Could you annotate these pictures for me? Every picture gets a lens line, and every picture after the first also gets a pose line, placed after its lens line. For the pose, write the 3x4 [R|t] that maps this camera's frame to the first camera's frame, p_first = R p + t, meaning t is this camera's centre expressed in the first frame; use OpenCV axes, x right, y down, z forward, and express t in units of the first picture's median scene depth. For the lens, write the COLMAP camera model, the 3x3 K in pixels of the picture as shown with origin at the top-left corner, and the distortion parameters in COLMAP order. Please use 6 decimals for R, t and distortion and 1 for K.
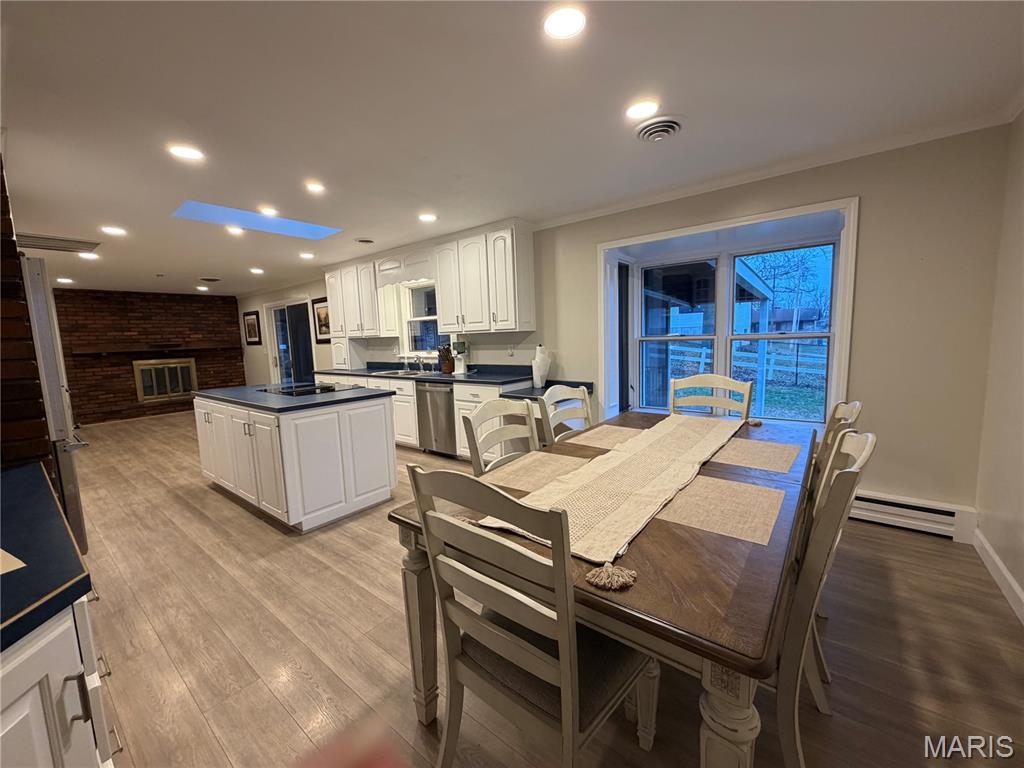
lens RADIAL K [[407.7, 0, 509.6], [0, 407.7, 382.7], [0, 0, 1]] dist [-0.000073, -0.000006]
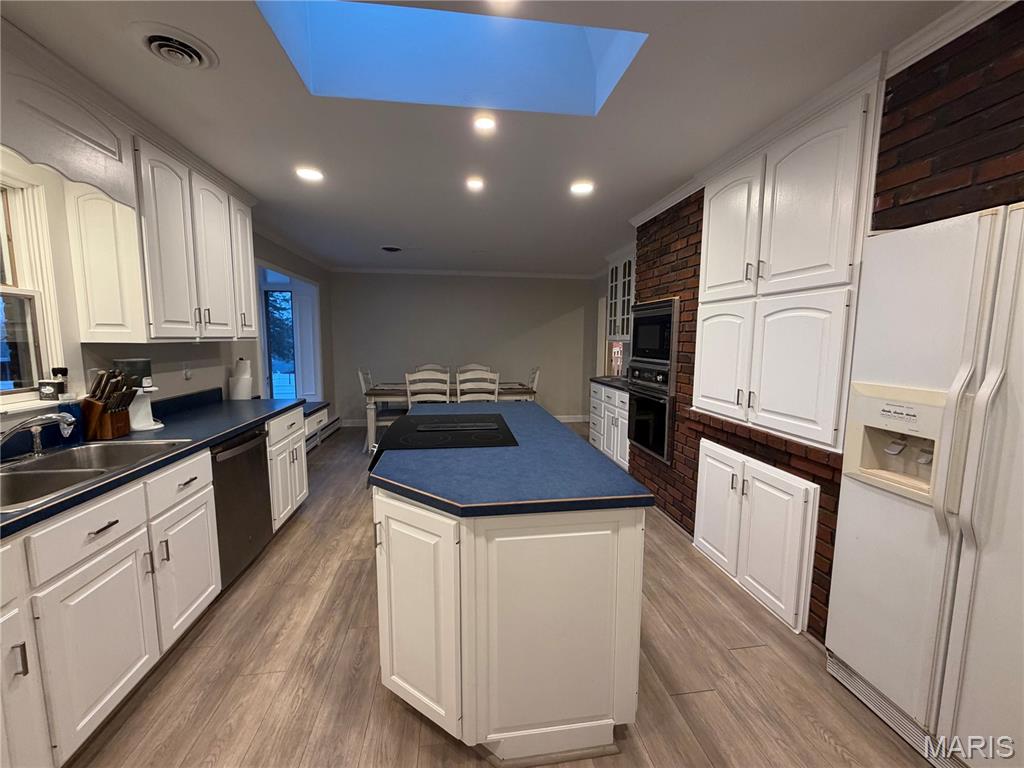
lens RADIAL K [[407.7, 0, 509.6], [0, 407.7, 382.7], [0, 0, 1]] dist [-0.000073, -0.000006]
pose [[-0.722455, -0.042919, 0.690084, -0.735527], [0.099745, 0.981162, 0.165447, -0.107841], [-0.684185, 0.188360, -0.704564, 1.034905]]
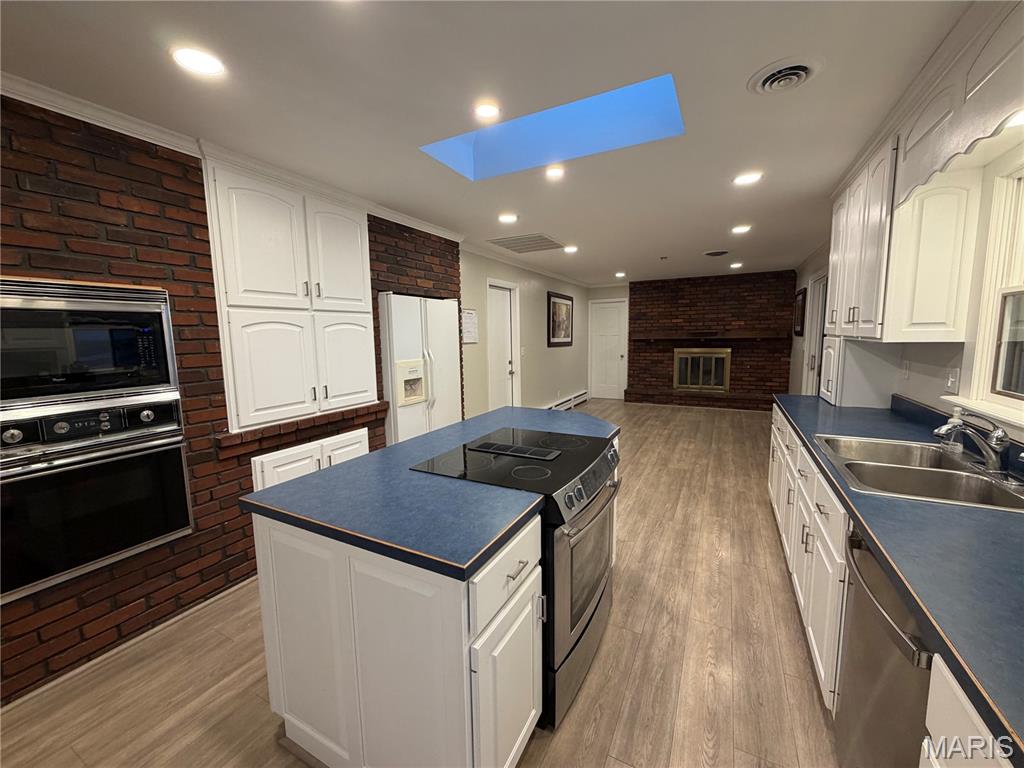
lens RADIAL K [[407.7, 0, 509.6], [0, 407.7, 382.7], [0, 0, 1]] dist [-0.000073, -0.000006]
pose [[0.181782, 0.150131, -0.971811, -0.012468], [-0.100097, 0.985968, 0.133595, -0.103447], [0.978231, 0.072990, 0.194259, 0.676942]]
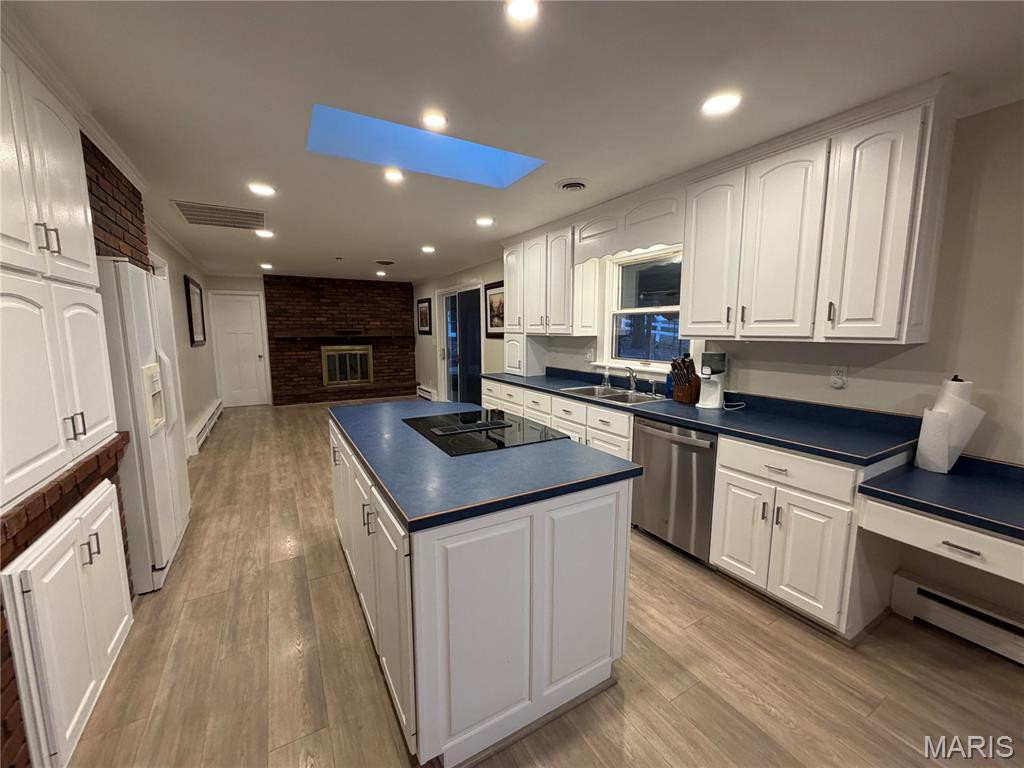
lens RADIAL K [[407.7, 0, 509.6], [0, 407.7, 382.7], [0, 0, 1]] dist [-0.000073, -0.000006]
pose [[0.930009, 0.081971, -0.358279, -0.183048], [-0.073290, 0.996595, 0.037770, -0.058076], [0.360155, -0.008869, 0.932850, 0.354941]]
